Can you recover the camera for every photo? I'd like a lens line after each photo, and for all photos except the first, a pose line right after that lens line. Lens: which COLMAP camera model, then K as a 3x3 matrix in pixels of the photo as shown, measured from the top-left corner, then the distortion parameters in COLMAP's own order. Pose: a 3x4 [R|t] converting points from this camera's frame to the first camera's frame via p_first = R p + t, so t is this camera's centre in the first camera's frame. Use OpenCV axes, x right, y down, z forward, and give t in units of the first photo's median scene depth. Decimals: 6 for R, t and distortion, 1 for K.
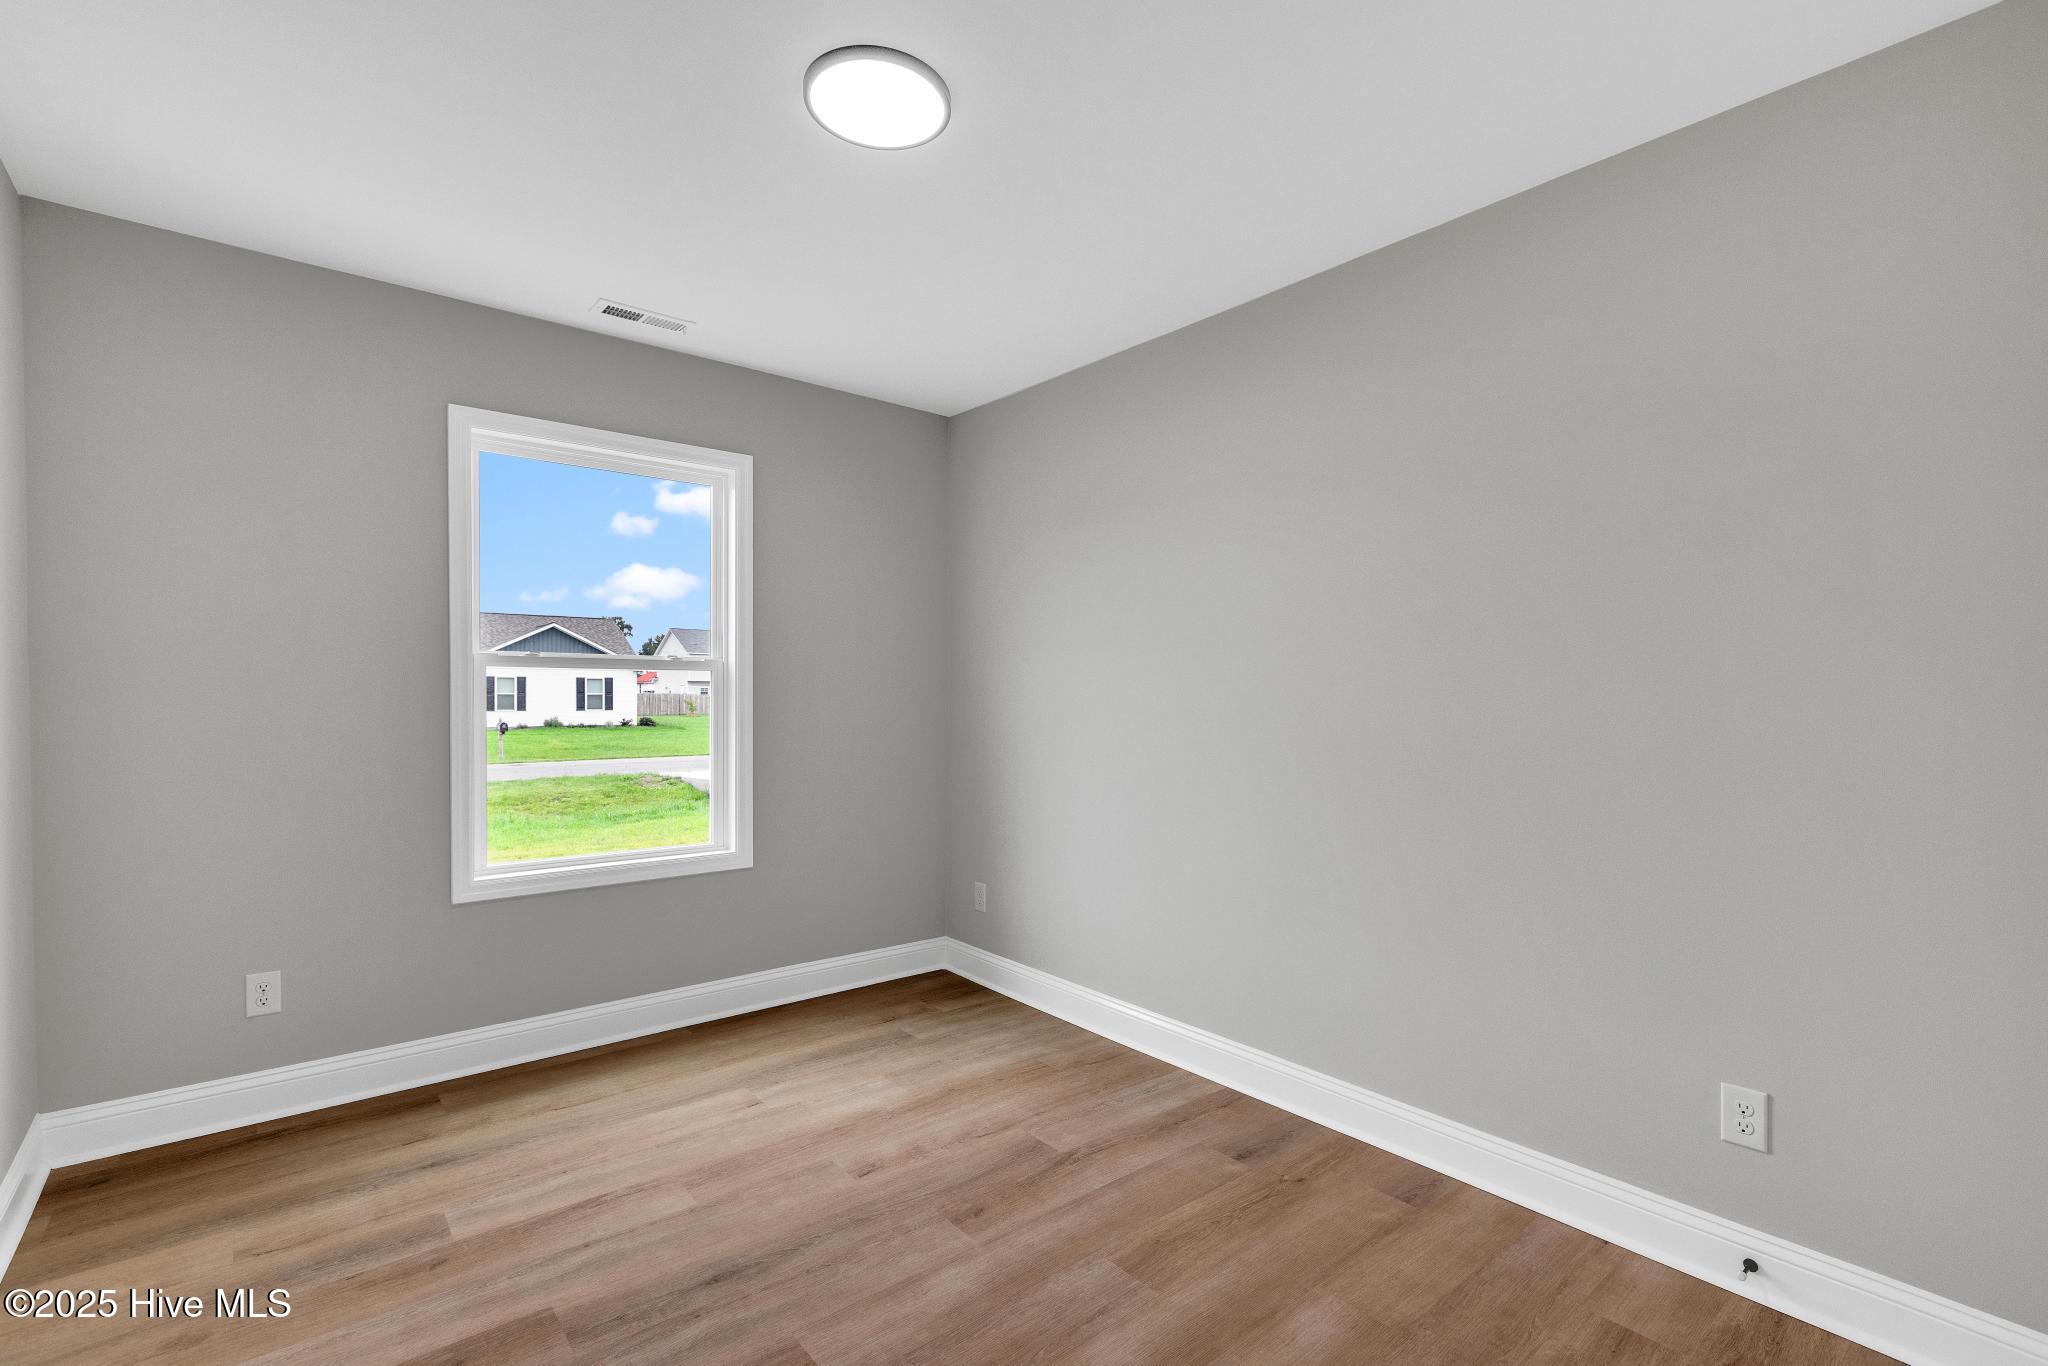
lens RADIAL K [[925.6, 0, 1014.3], [0, 925.6, 689.2], [0, 0, 1]] dist [0.003517, -0.000026]
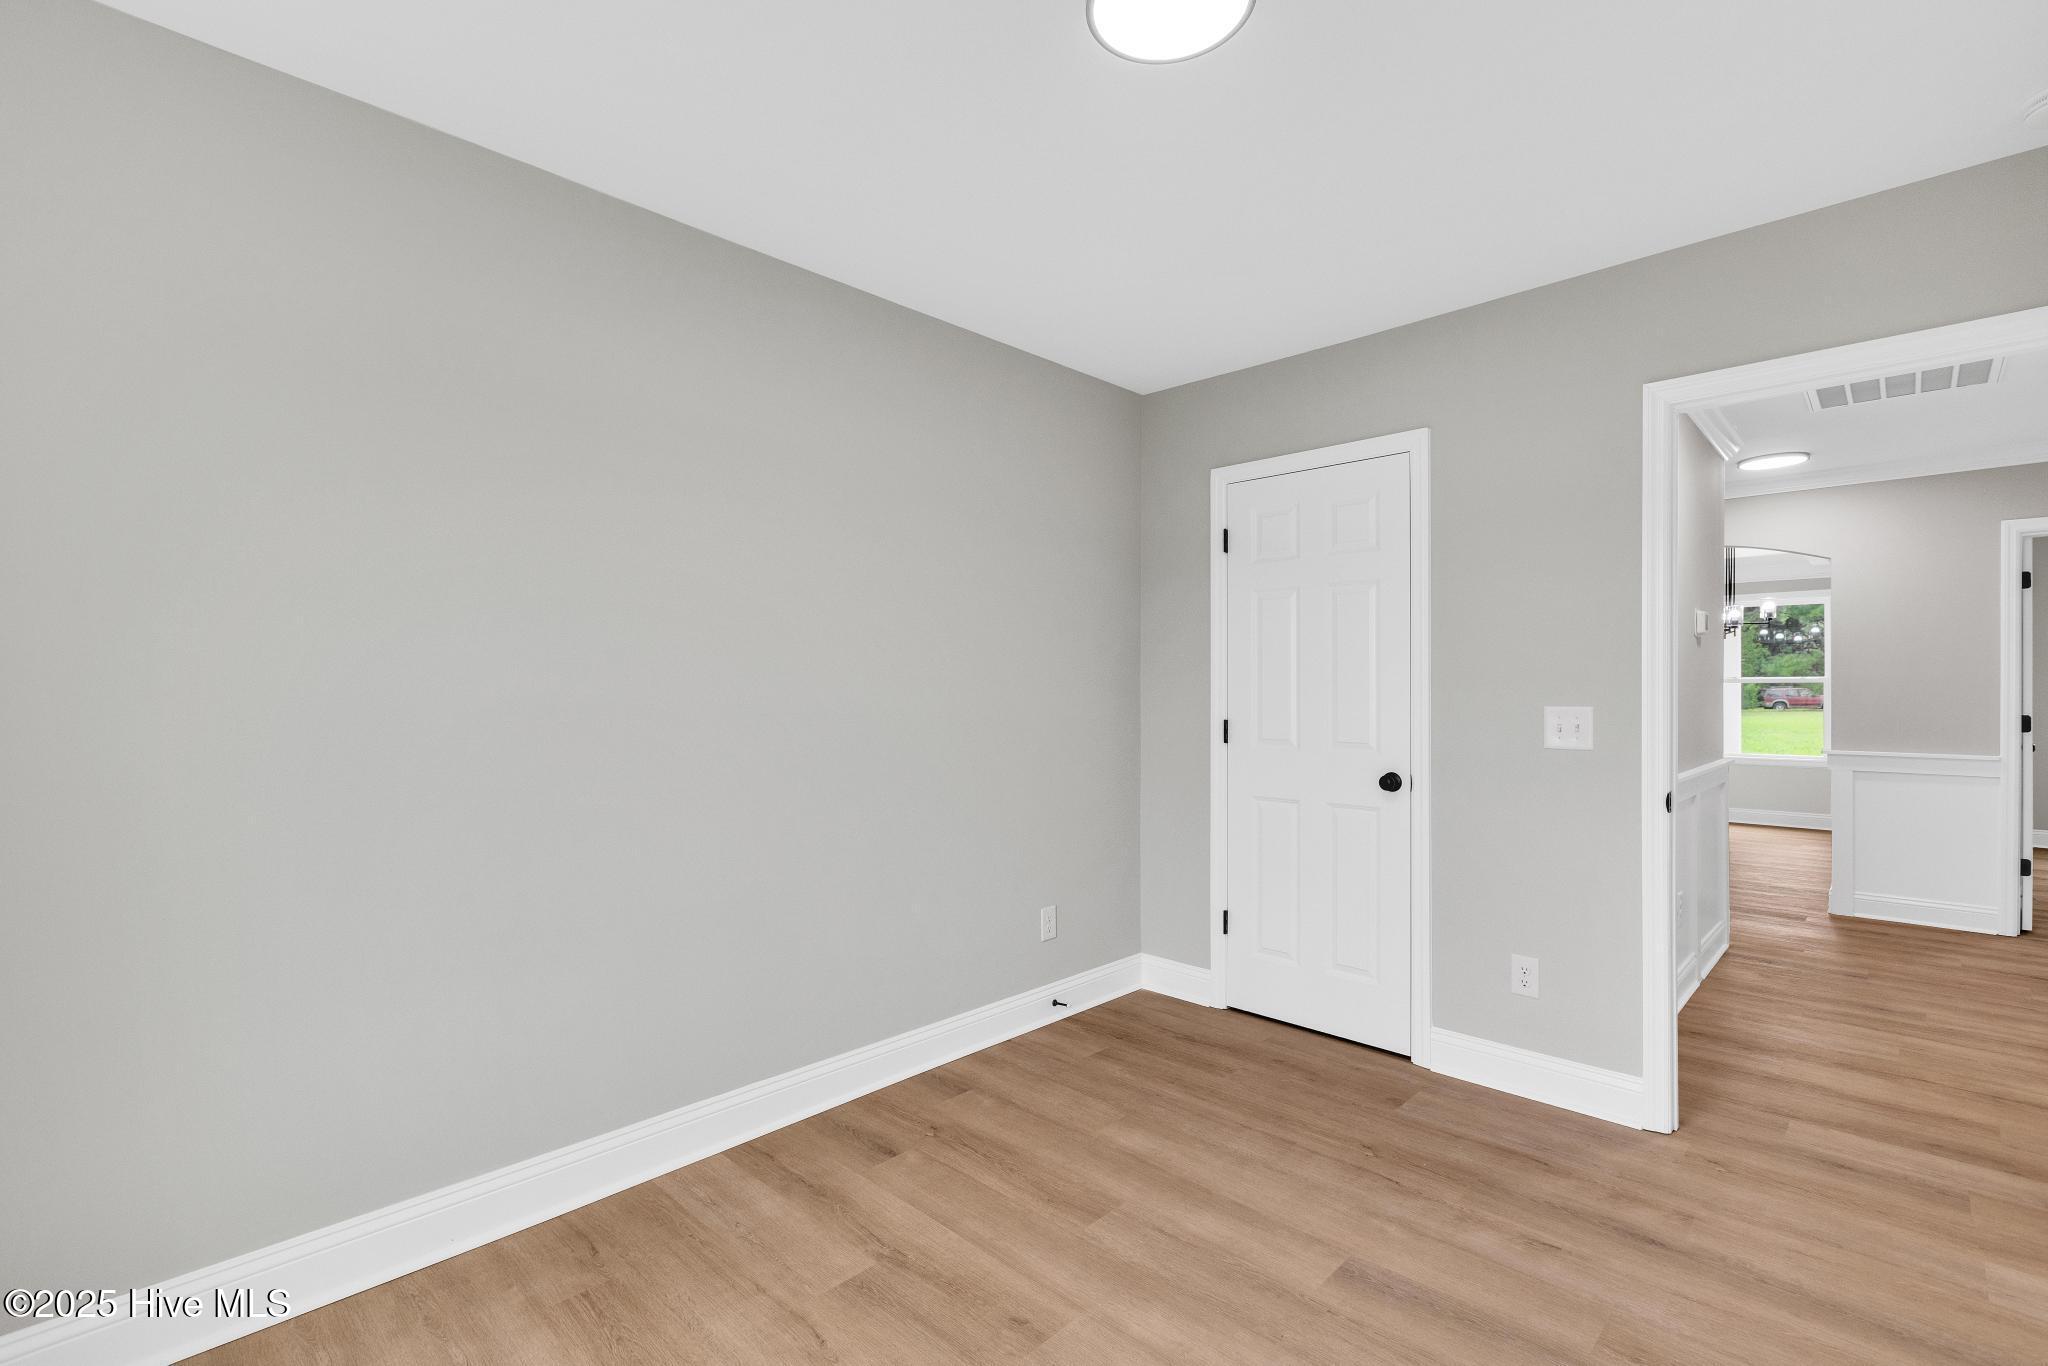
lens RADIAL K [[925.6, 0, 1025.5], [0, 925.6, 675.2], [0, 0, 1]] dist [0.003517, -0.000026]
pose [[-0.116754, 0.005698, 0.993145, -0.813643], [-0.006304, 0.999959, -0.006478, -0.006471], [-0.993141, -0.007017, -0.116713, 1.029461]]
